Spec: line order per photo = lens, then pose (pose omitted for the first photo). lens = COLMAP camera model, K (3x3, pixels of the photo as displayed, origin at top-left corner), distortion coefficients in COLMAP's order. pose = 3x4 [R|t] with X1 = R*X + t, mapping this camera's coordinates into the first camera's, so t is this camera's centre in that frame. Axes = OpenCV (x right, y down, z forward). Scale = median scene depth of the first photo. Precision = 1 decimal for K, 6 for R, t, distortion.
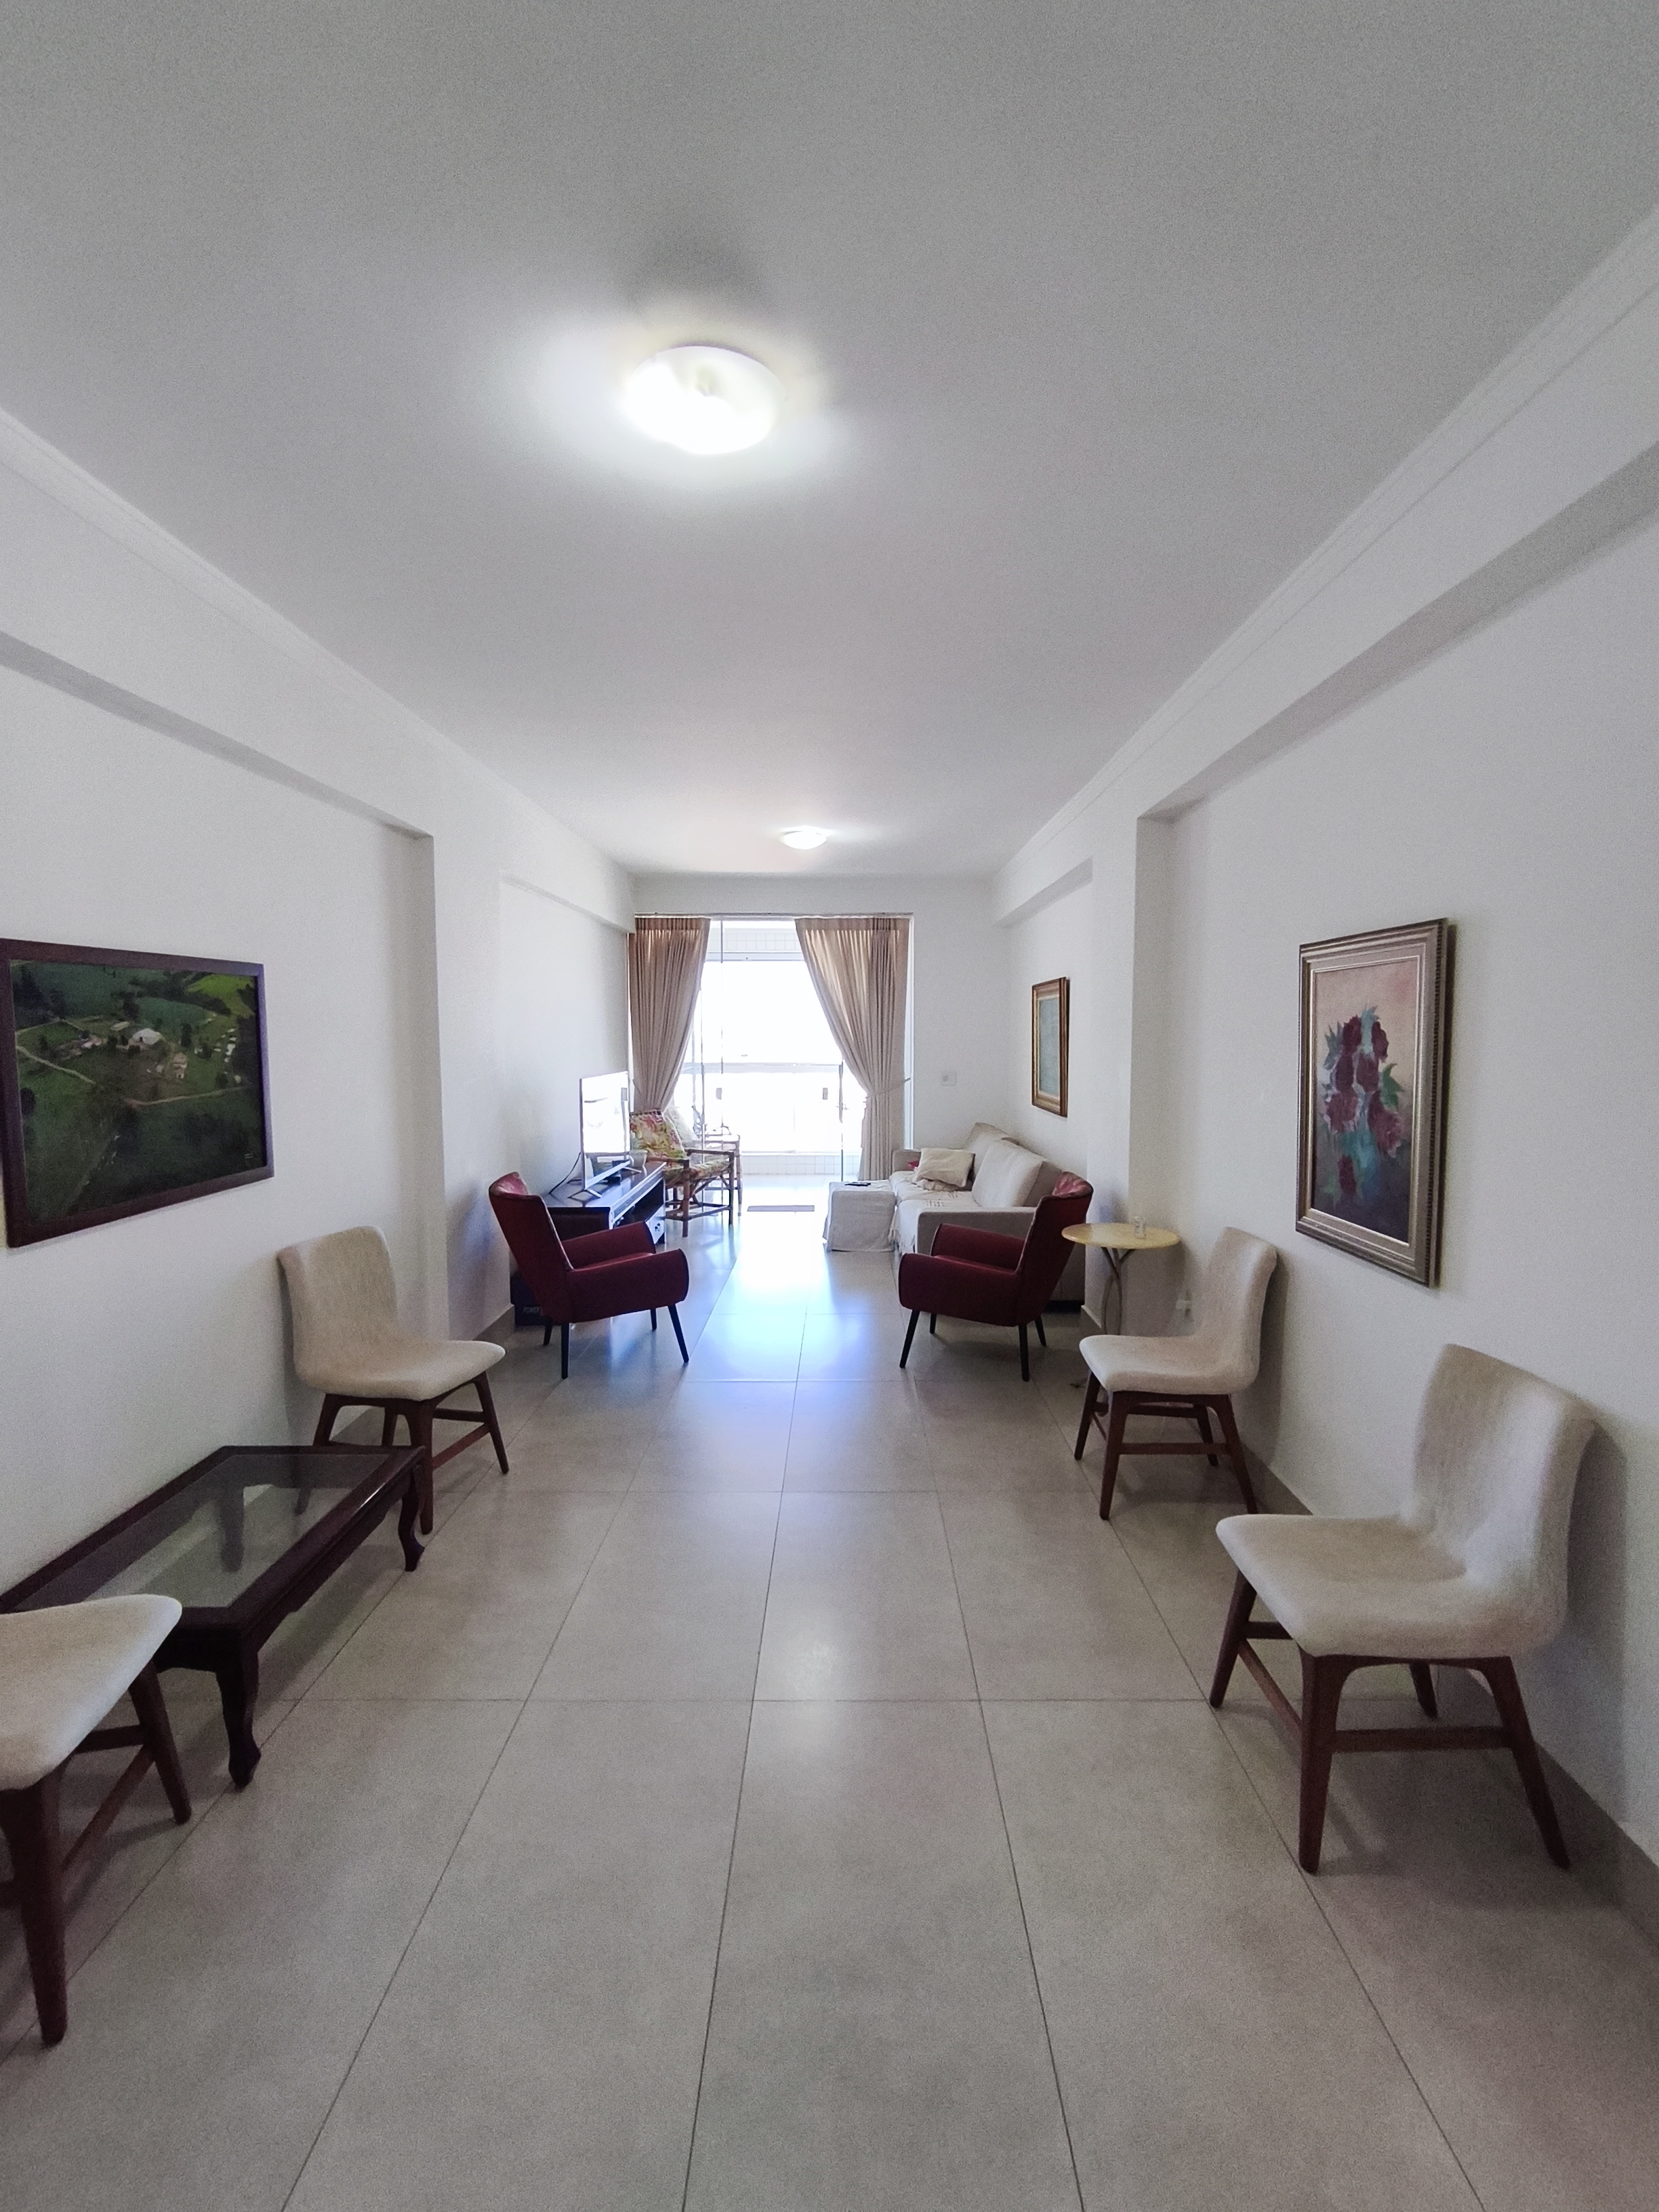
lens RADIAL K [[985.9, 0, 842.7], [0, 985.9, 1117.0], [0, 0, 1]] dist [0.002786, -0.000621]
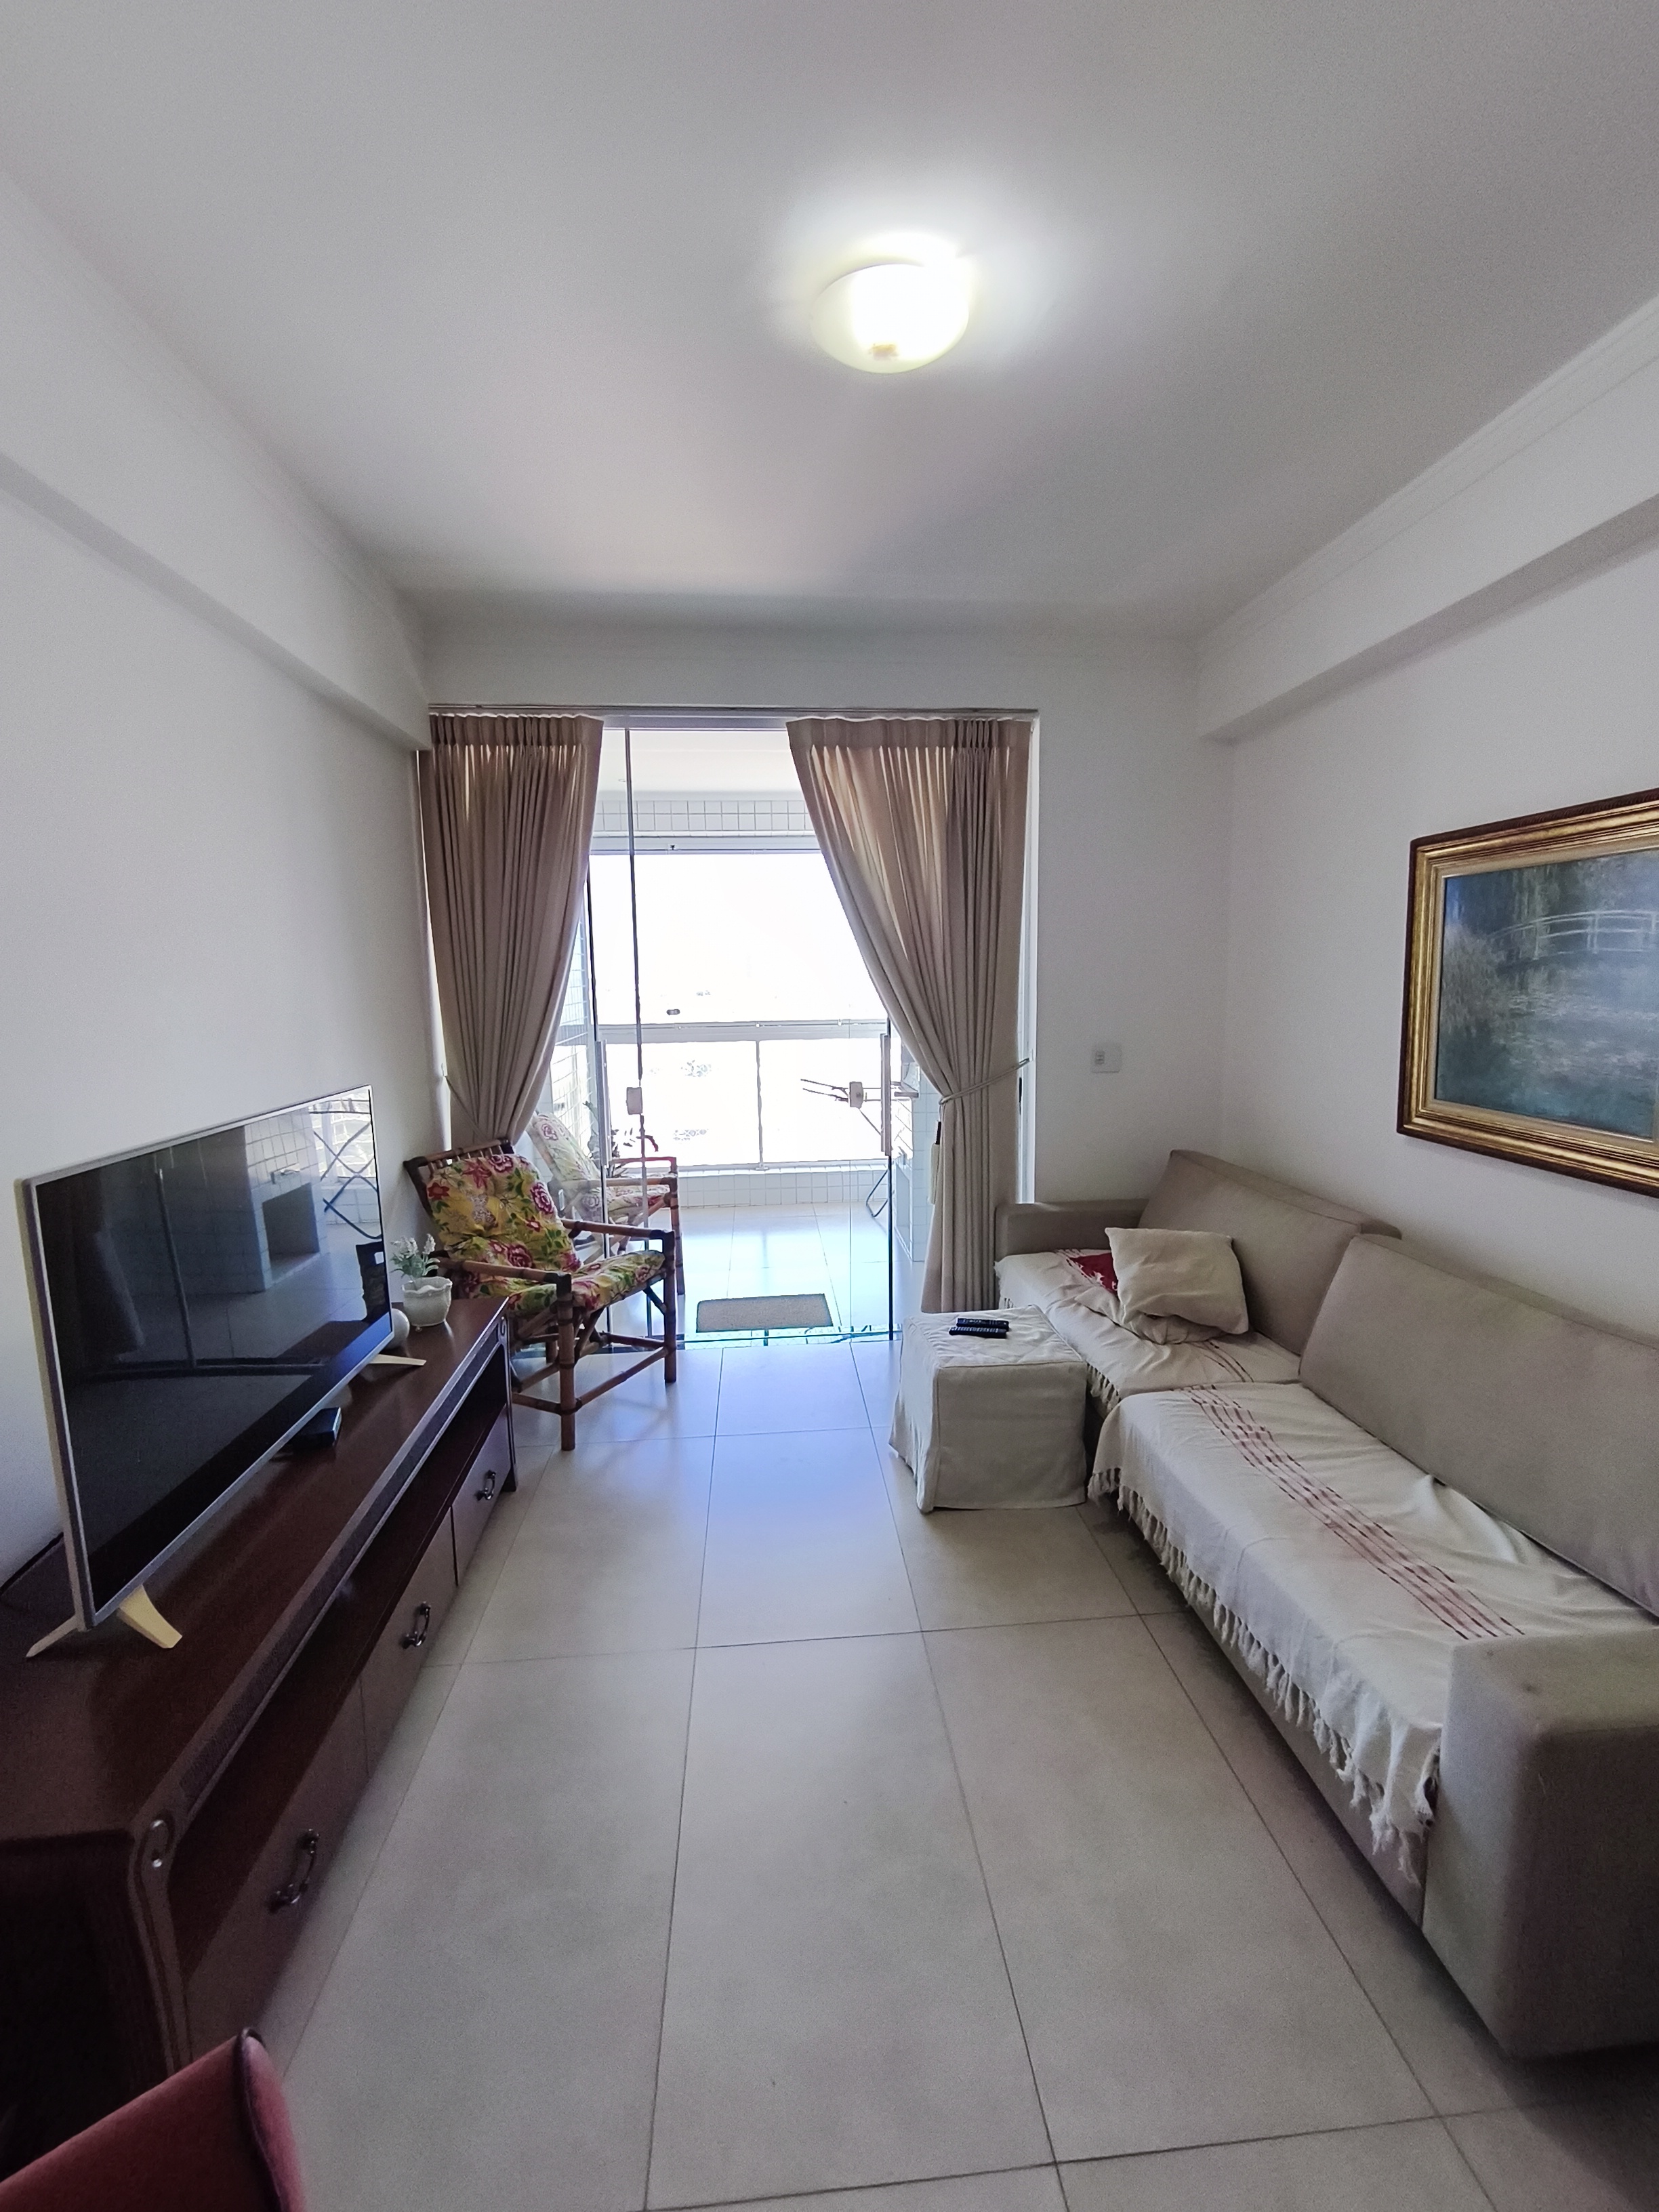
lens RADIAL K [[985.9, 0, 842.7], [0, 985.9, 1117.0], [0, 0, 1]] dist [0.002786, -0.000621]
pose [[0.995740, -0.027831, 0.087906, -0.068698], [0.022382, 0.997801, 0.062382, -0.044241], [-0.089449, -0.060149, 0.994174, 0.527161]]
